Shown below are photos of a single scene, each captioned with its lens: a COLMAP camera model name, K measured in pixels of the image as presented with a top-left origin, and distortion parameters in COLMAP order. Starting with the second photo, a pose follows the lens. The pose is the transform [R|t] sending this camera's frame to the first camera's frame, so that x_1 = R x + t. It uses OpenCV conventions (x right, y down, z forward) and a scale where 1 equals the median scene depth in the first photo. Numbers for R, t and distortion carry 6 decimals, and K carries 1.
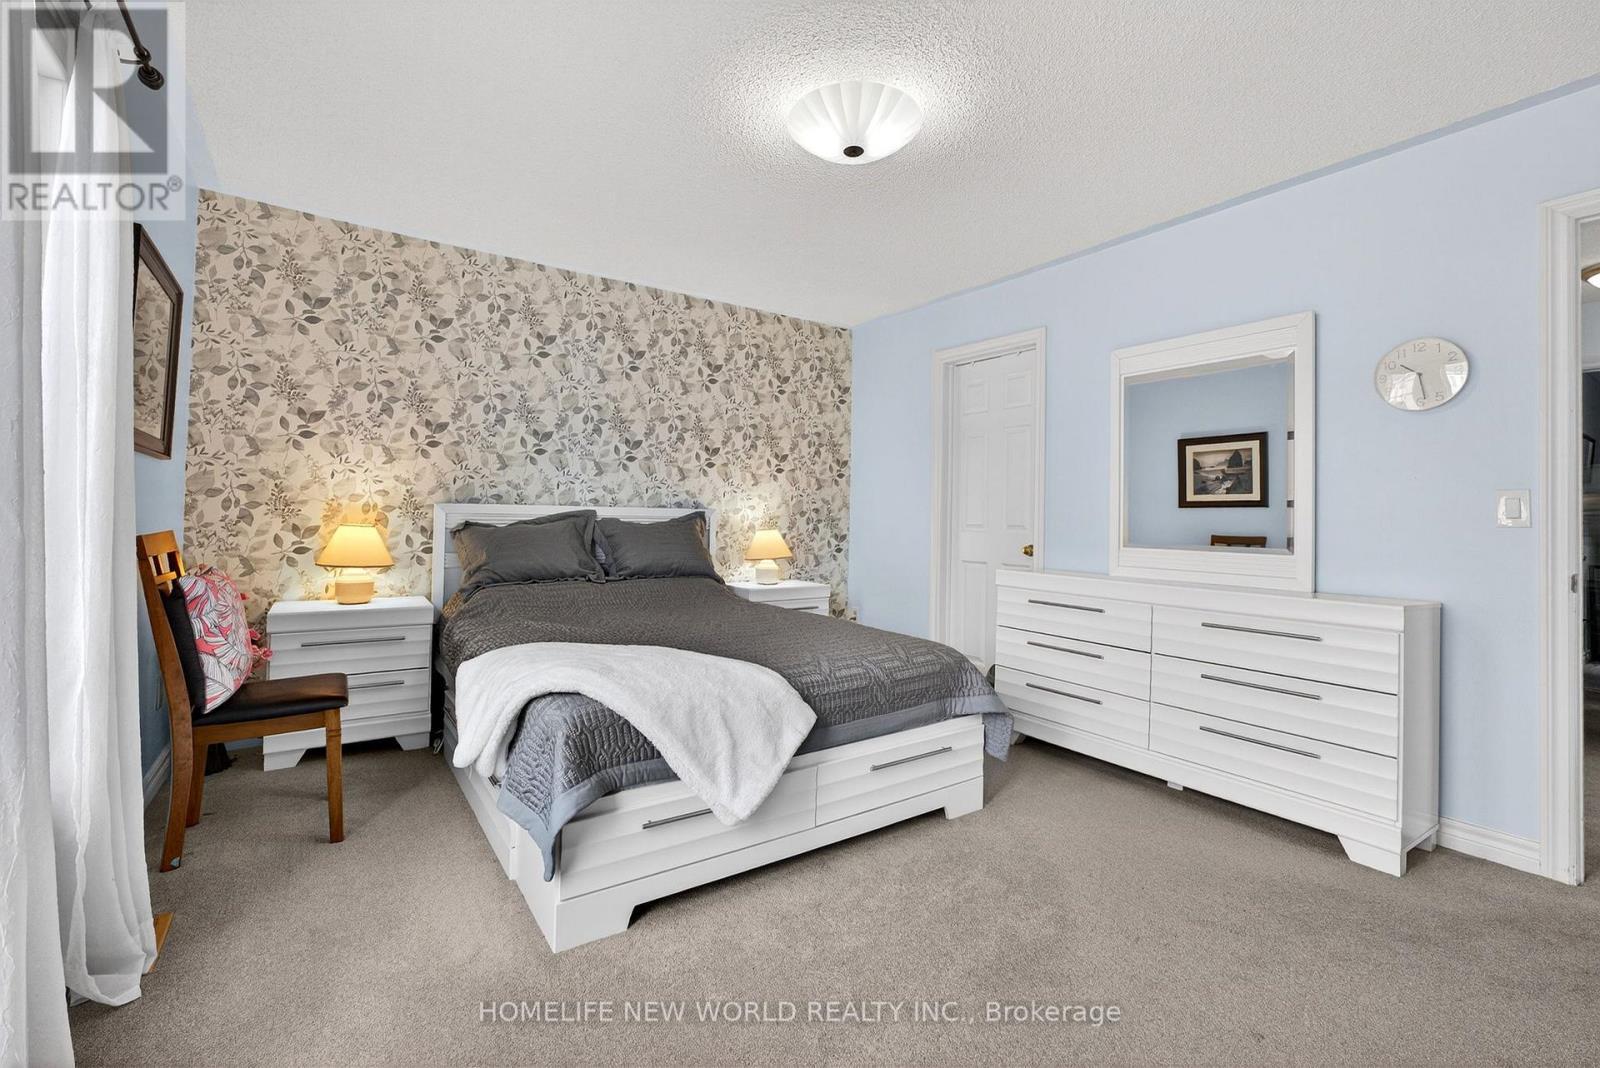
lens RADIAL K [[678.4, 0, 802.2], [0, 678.4, 525.3], [0, 0, 1]] dist [-0.022930, 0.000185]
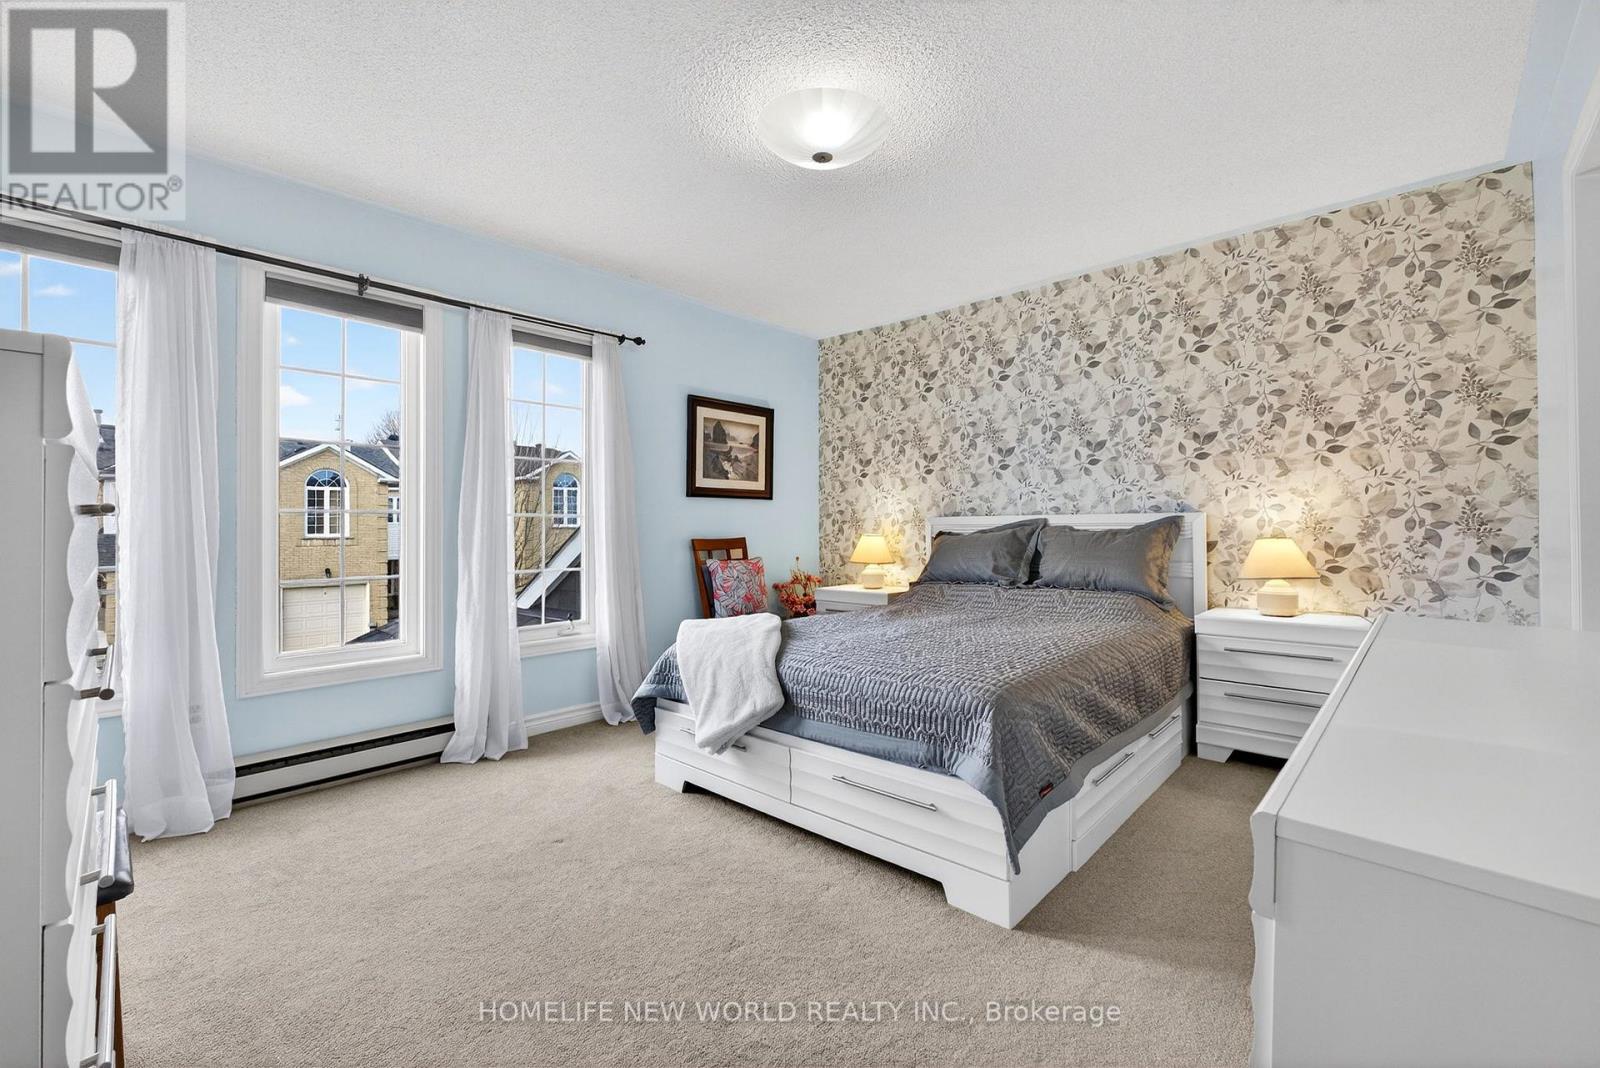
lens RADIAL K [[688.1, 0, 802.5], [0, 688.1, 541.2], [0, 0, 1]] dist [-0.003182, -0.000186]
pose [[0.218310, -0.001718, -0.975878, 0.538026], [-0.003031, 0.999992, -0.002438, 0.012857], [0.975875, 0.003491, 0.218303, 0.375545]]
